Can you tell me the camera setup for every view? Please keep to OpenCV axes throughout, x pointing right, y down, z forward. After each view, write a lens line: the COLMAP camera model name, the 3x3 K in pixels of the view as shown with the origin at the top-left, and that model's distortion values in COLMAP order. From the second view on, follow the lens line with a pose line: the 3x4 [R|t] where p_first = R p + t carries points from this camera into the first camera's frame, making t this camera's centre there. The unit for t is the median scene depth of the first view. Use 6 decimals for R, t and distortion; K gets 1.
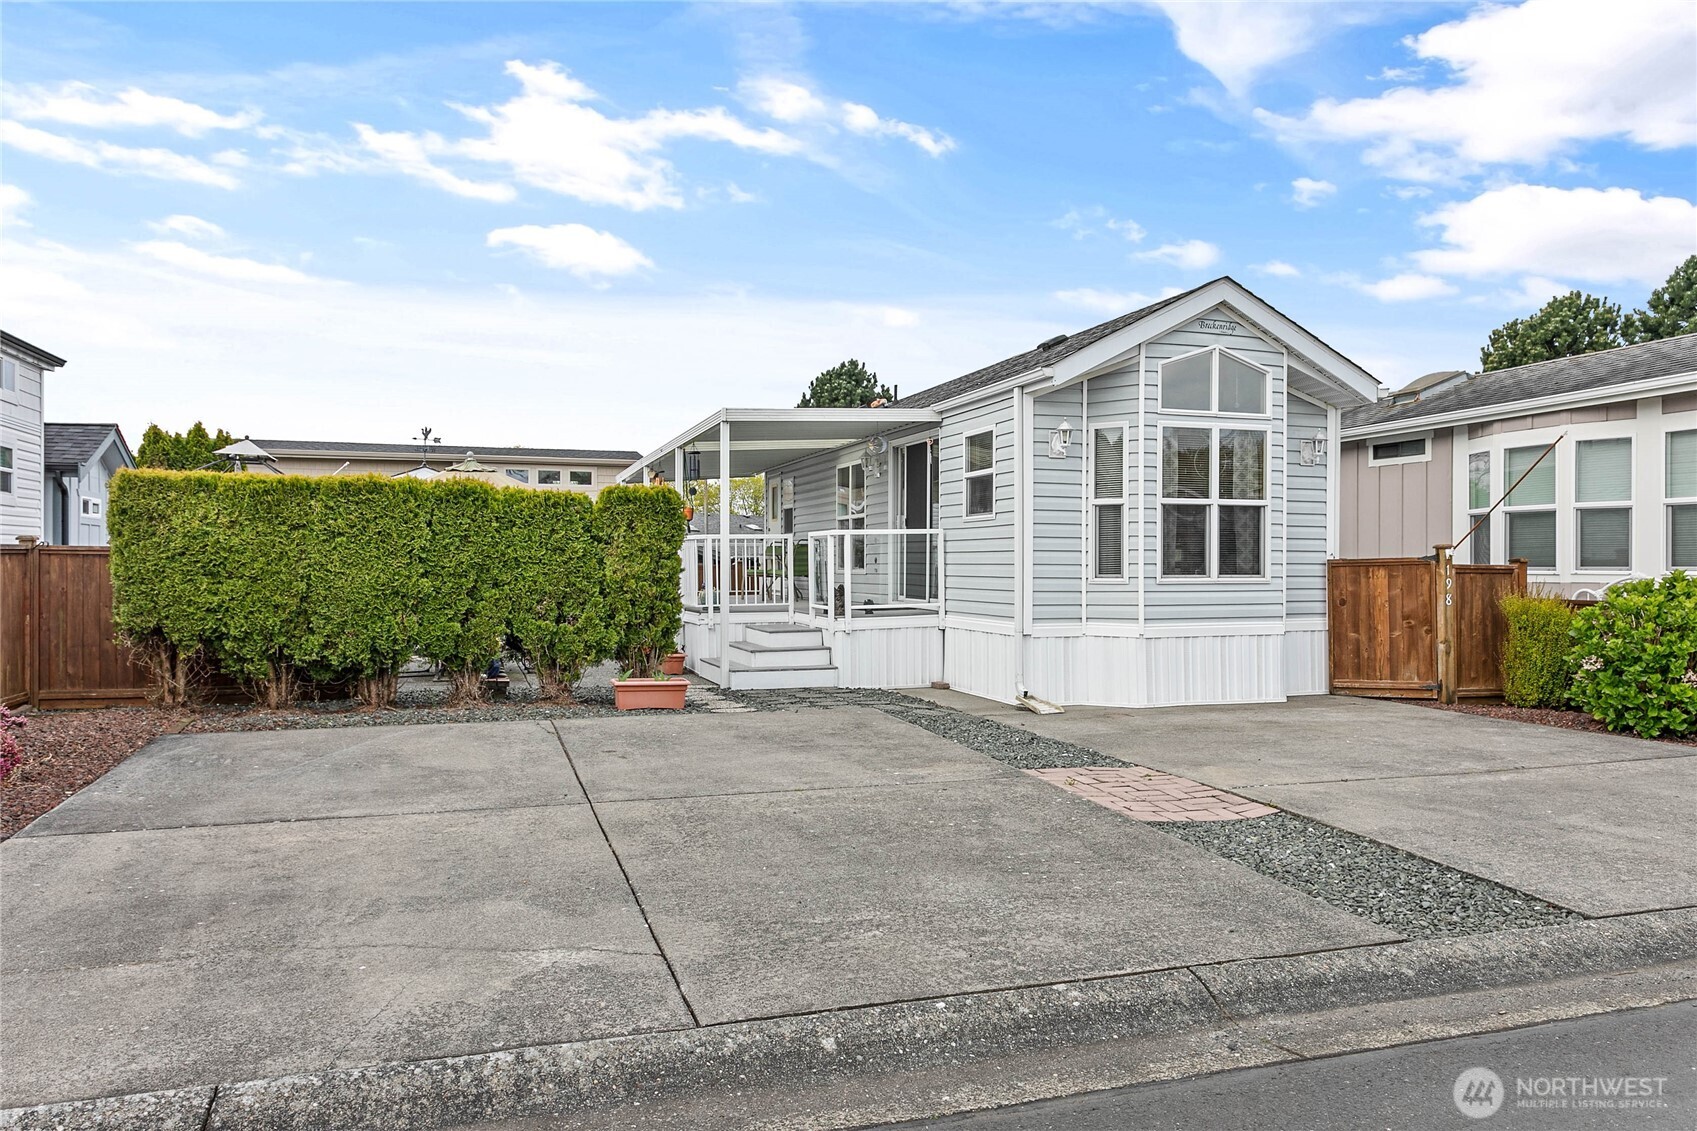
lens RADIAL K [[1285.4, 0, 848.5], [0, 1285.4, 565.5], [0, 0, 1]] dist [-0.001824, -0.000424]
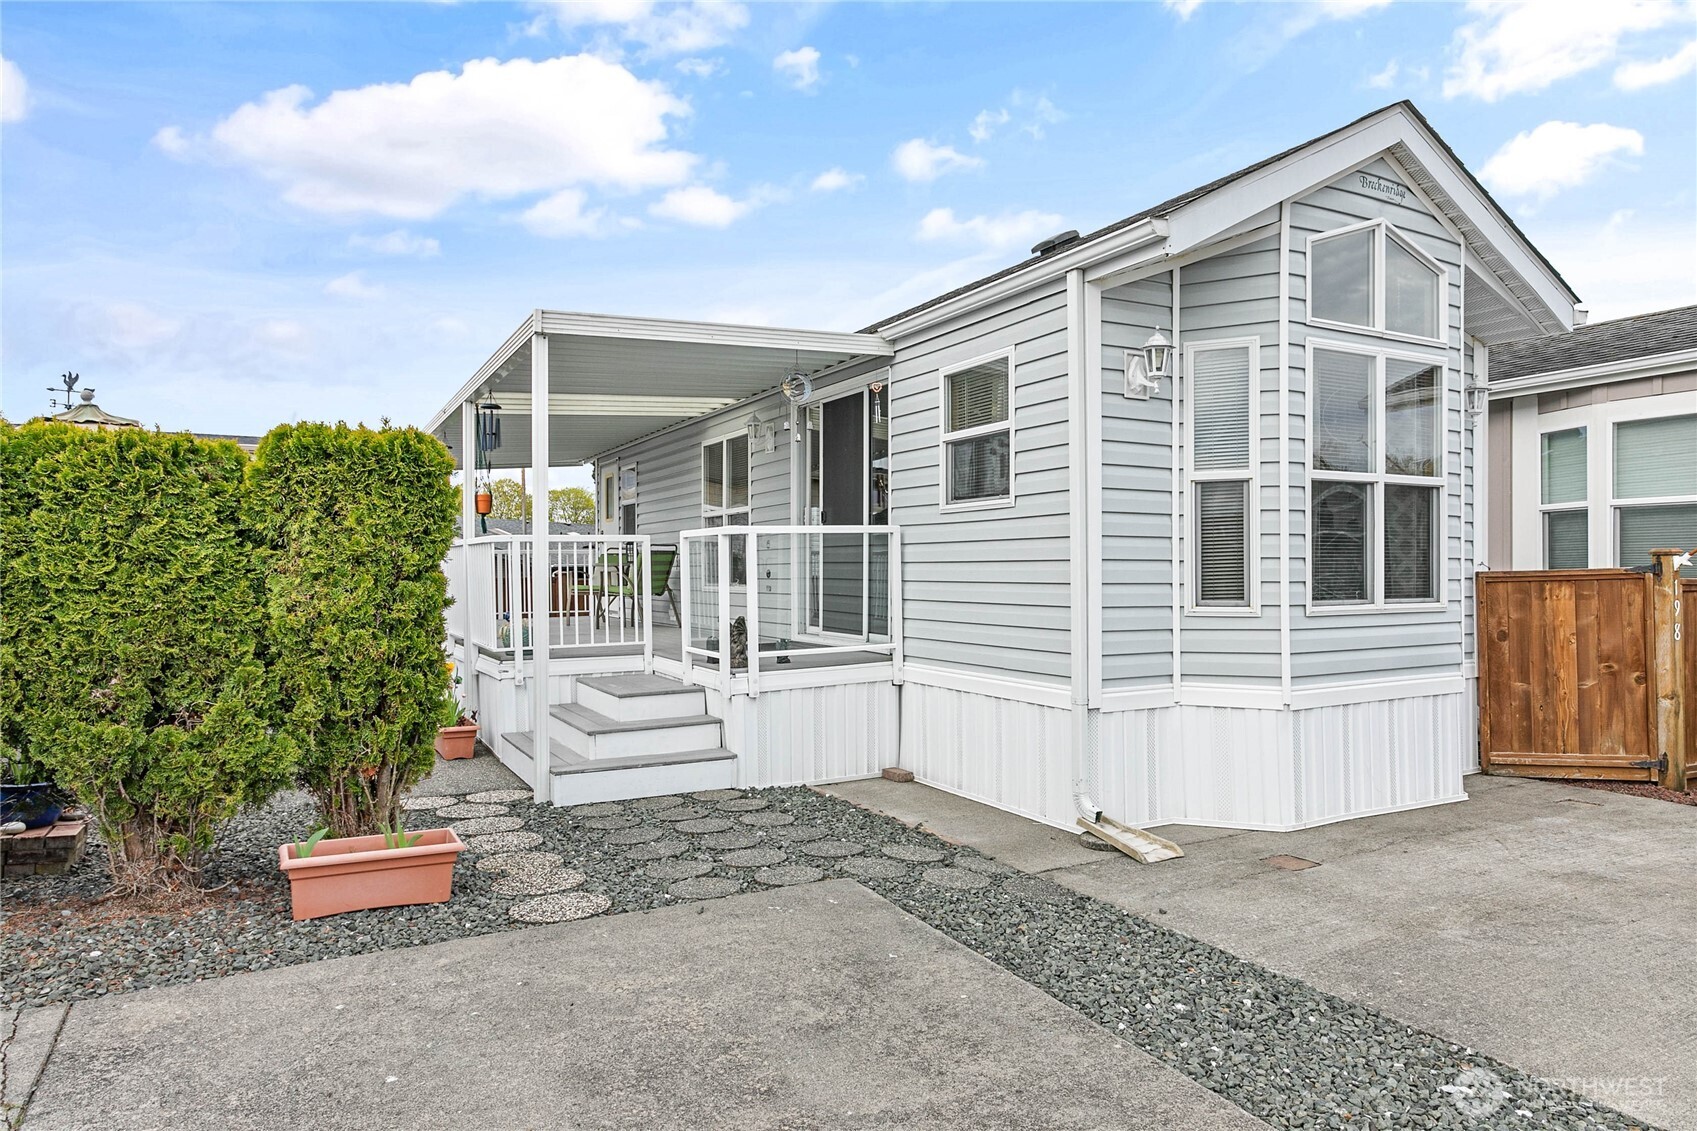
lens RADIAL K [[1067.9, 0, 848.5], [0, 1067.9, 565.5], [0, 0, 1]] dist [-0.002424, -0.000010]
pose [[0.983578, -0.003623, 0.180449, -0.049272], [0.004500, 0.999980, -0.004451, -0.007048], [-0.180429, 0.005190, 0.983574, 0.529295]]
